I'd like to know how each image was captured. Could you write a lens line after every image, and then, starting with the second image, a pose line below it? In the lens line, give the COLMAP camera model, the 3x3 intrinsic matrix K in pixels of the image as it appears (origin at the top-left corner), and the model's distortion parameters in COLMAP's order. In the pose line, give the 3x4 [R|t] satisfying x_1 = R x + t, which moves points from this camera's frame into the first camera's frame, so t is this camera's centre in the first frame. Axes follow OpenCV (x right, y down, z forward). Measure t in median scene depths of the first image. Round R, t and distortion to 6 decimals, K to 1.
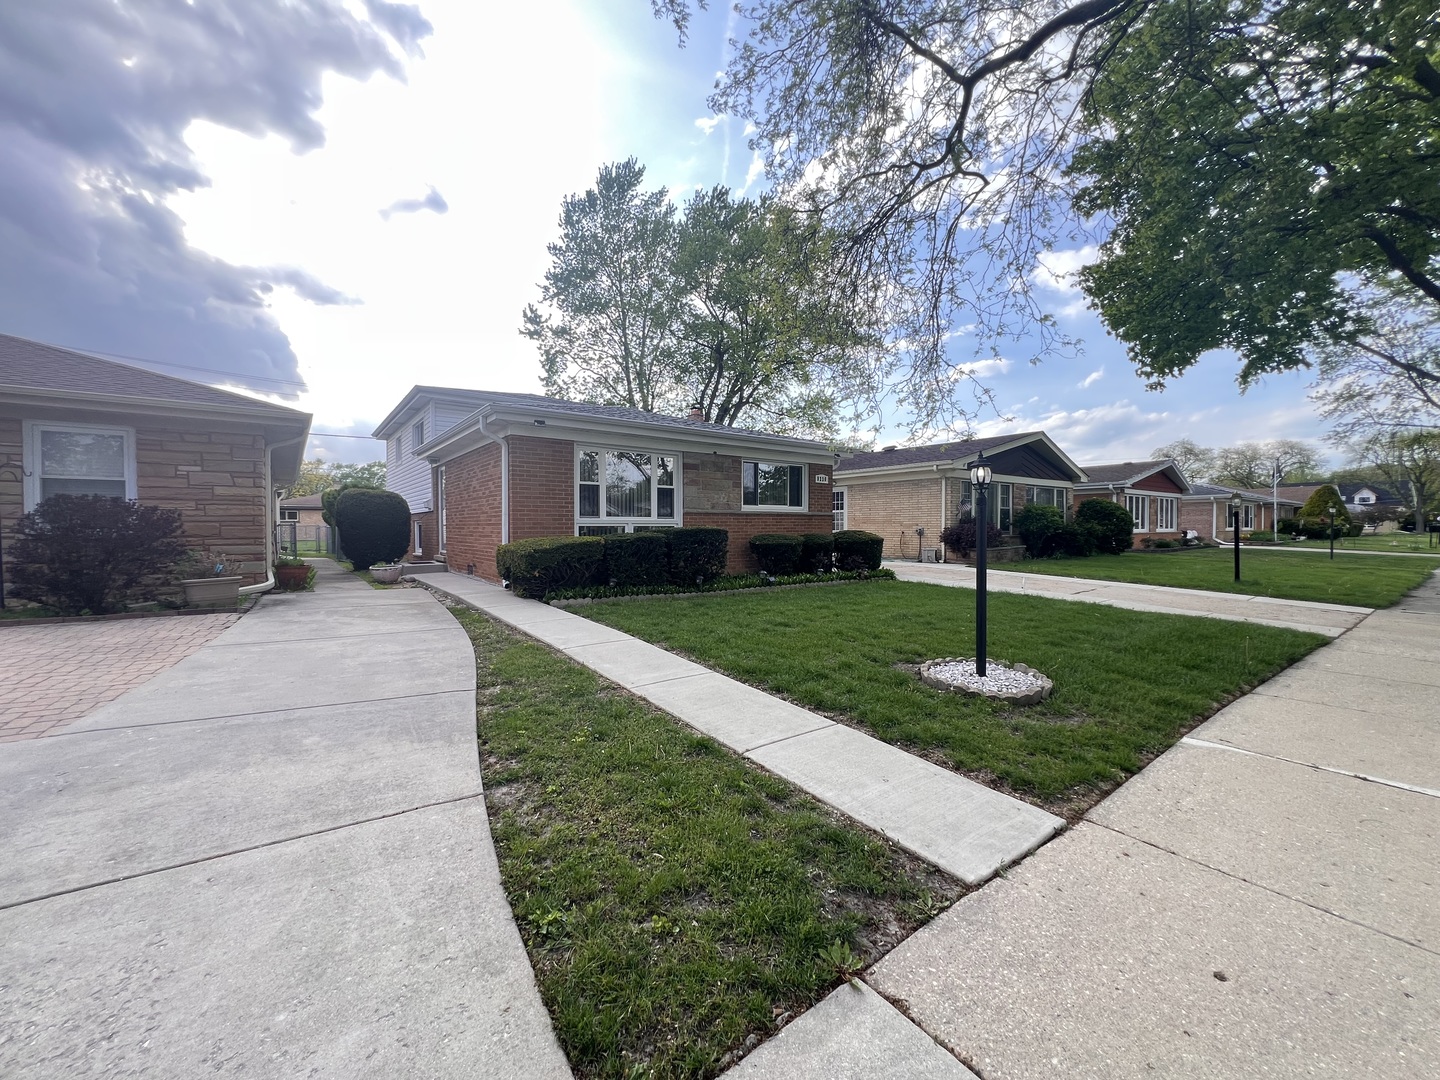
lens RADIAL K [[576.8, 0, 716.5], [0, 576.8, 545.6], [0, 0, 1]] dist [0.000818, -0.000050]
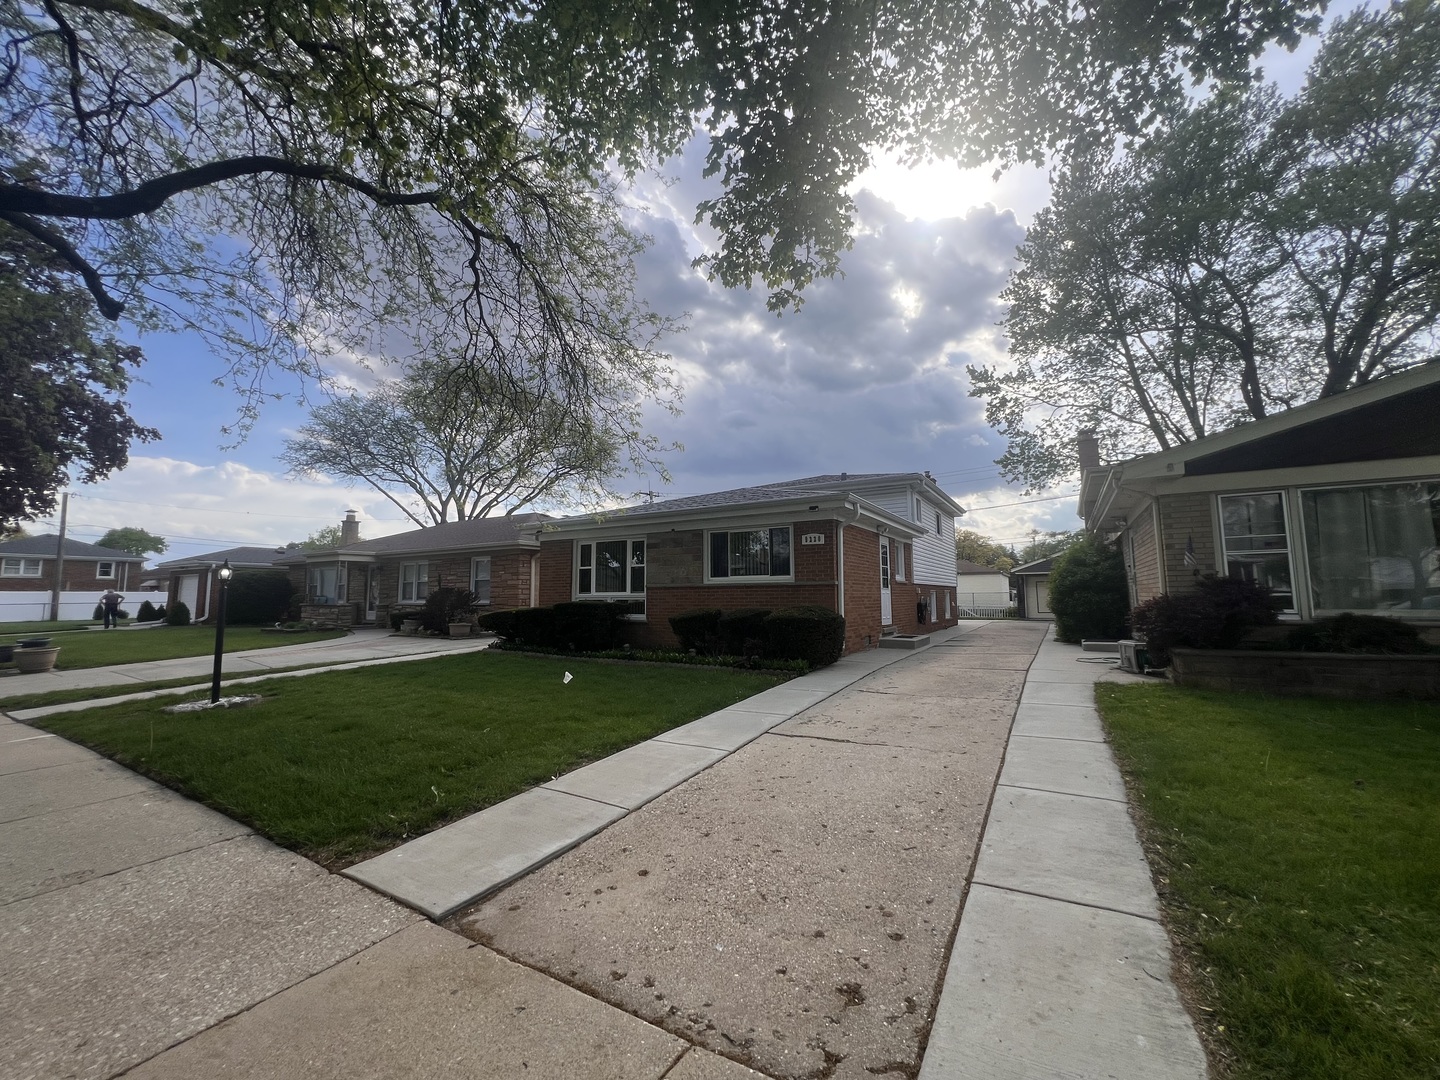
lens RADIAL K [[575.6, 0, 717.7], [0, 575.6, 535.4], [0, 0, 1]] dist [-0.002171, -0.000205]
pose [[0.377686, -0.097074, -0.920831, 0.952882], [-0.022790, 0.993213, -0.114052, -0.030022], [0.925653, 0.064061, 0.372911, 0.642683]]
